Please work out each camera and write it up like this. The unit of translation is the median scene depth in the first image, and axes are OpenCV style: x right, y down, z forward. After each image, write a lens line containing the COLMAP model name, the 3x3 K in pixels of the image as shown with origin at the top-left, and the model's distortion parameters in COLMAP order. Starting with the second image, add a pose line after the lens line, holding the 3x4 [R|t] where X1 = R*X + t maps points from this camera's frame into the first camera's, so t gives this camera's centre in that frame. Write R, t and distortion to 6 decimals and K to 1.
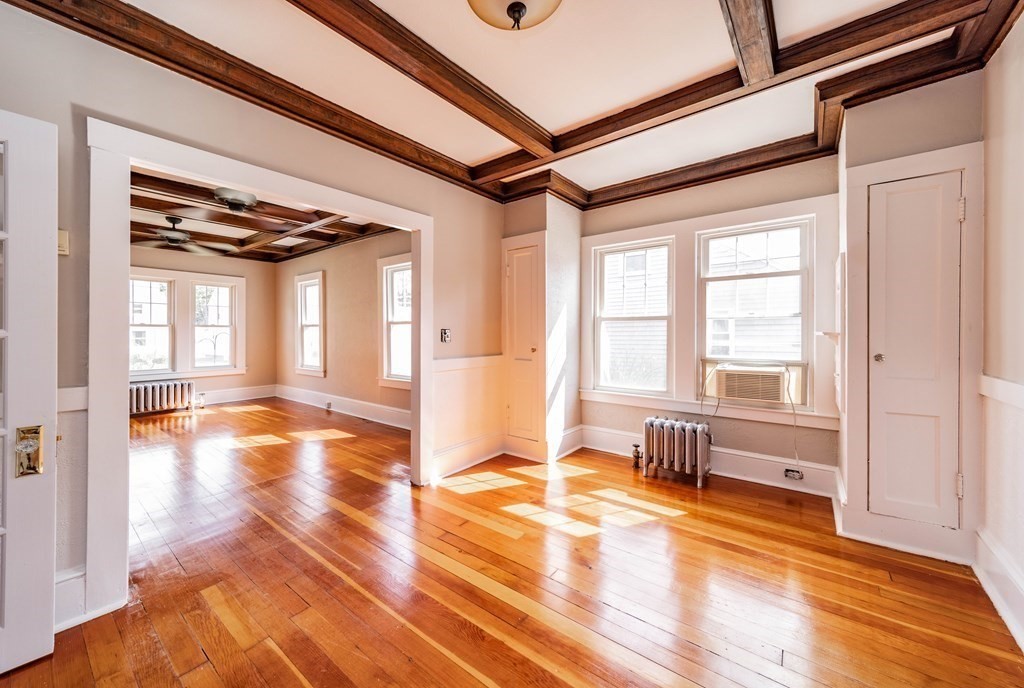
lens RADIAL K [[375.8, 0, 536.0], [0, 375.8, 333.9], [0, 0, 1]] dist [-0.000234, -0.000002]
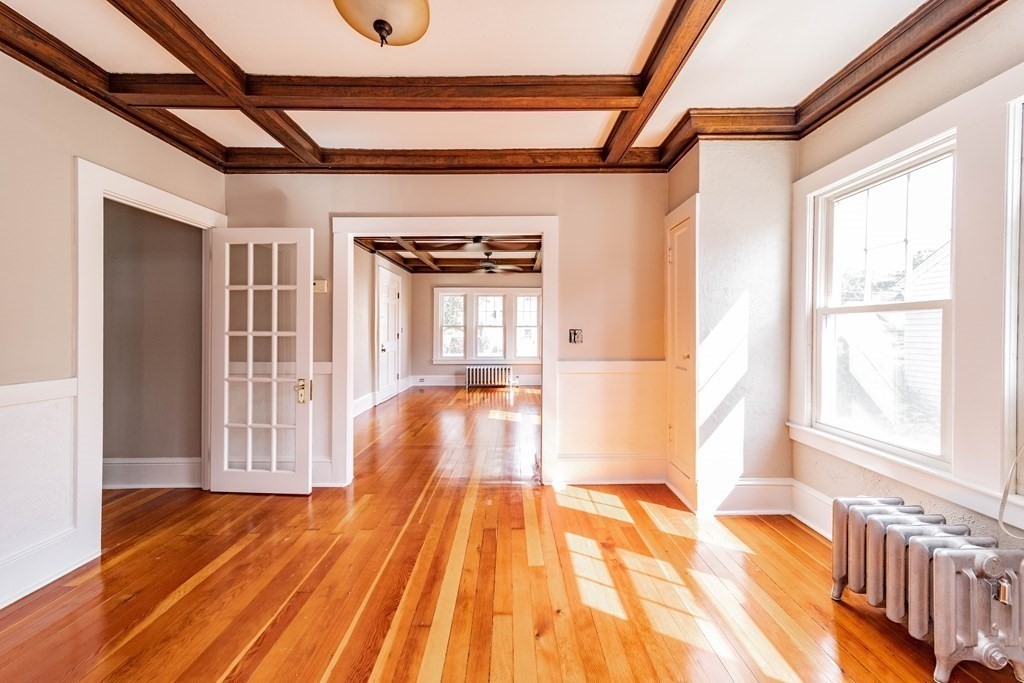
lens RADIAL K [[391.6, 0, 512.9], [0, 391.6, 332.5], [0, 0, 1]] dist [0.000709, 0.000158]
pose [[0.597768, 0.003986, -0.801659, 0.390855], [-0.003423, 0.999991, 0.002420, -0.005854], [0.801662, 0.001298, 0.597776, 0.240908]]
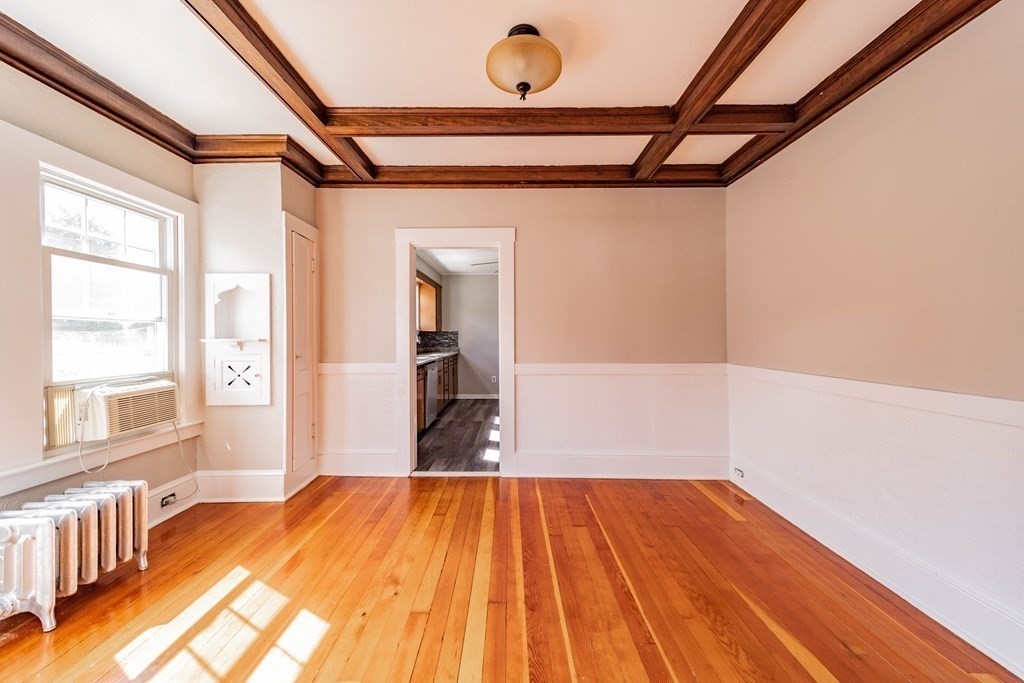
lens RADIAL K [[391.5, 0, 515.8], [0, 391.5, 338.2], [0, 0, 1]] dist [0.008201, 0.000095]
pose [[-0.597688, -0.002580, 0.801724, -0.412698], [0.004546, 0.999968, 0.006606, -0.005637], [-0.801716, 0.007593, -0.597658, 0.684265]]
